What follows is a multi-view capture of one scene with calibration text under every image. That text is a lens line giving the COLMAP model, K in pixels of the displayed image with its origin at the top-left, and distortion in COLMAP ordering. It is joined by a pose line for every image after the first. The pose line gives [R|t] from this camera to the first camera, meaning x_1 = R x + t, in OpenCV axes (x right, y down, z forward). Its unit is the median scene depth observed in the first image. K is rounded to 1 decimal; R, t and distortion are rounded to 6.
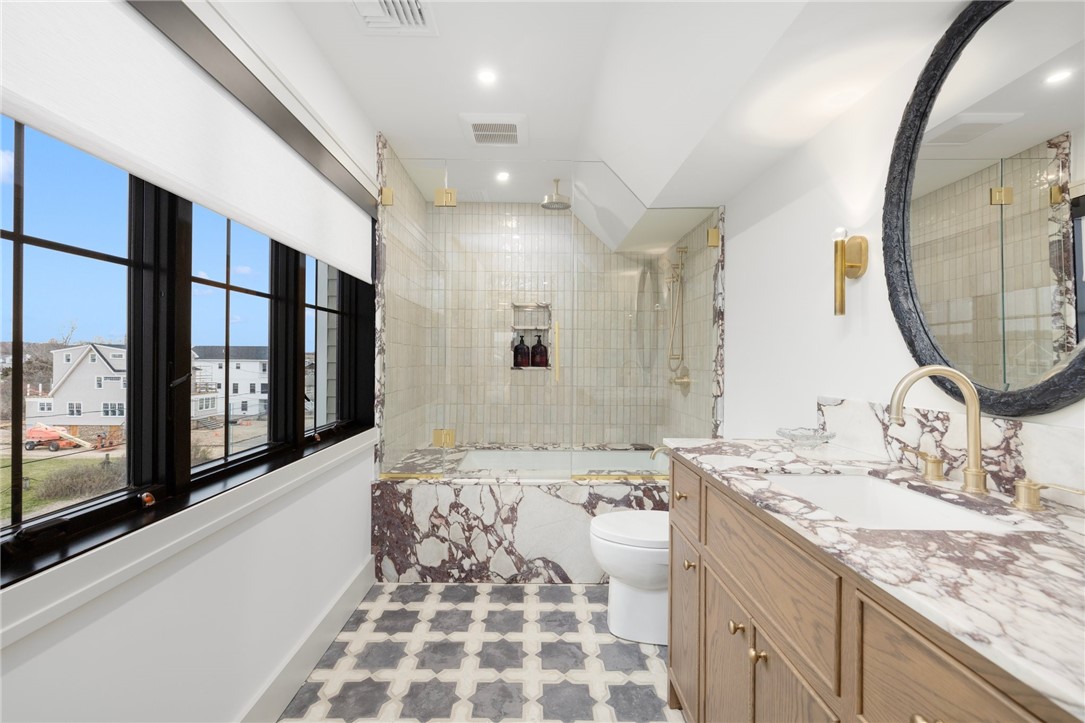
lens RADIAL K [[455.5, 0, 535.3], [0, 455.5, 355.2], [0, 0, 1]] dist [-0.002325, -0.000577]
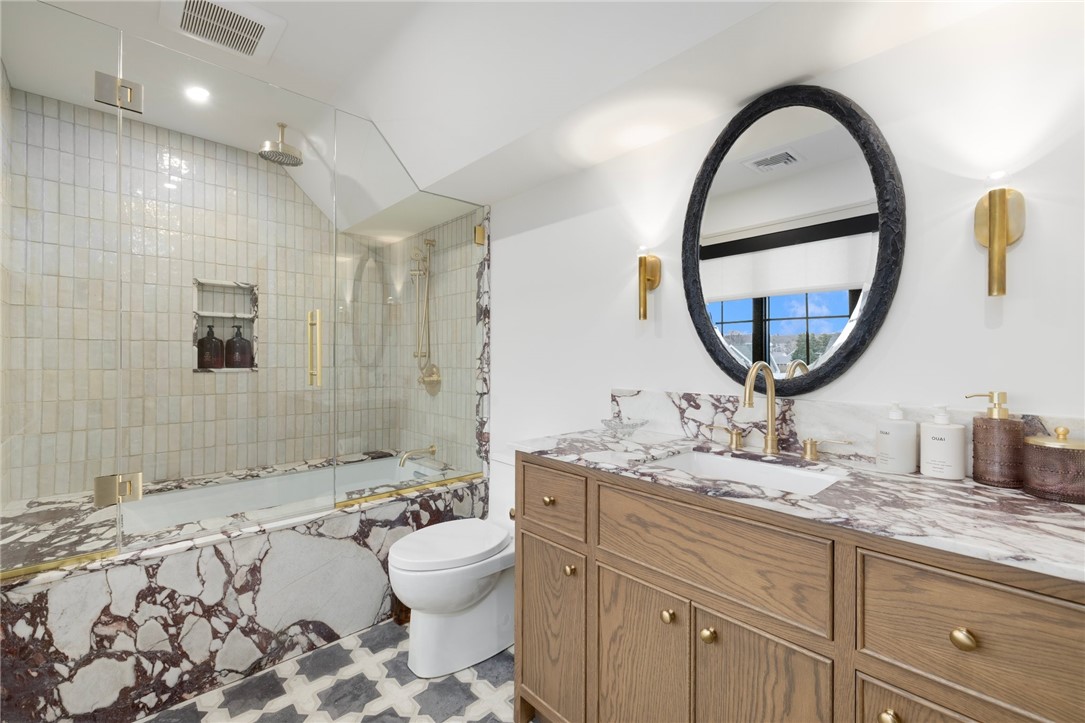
lens RADIAL K [[455.5, 0, 541.6], [0, 455.5, 355.5], [0, 0, 1]] dist [-0.002325, -0.000577]
pose [[0.740605, -0.003519, 0.671931, -0.193864], [-0.001623, 0.999974, 0.007026, -0.001484], [-0.671939, -0.006294, 0.740580, 0.176468]]
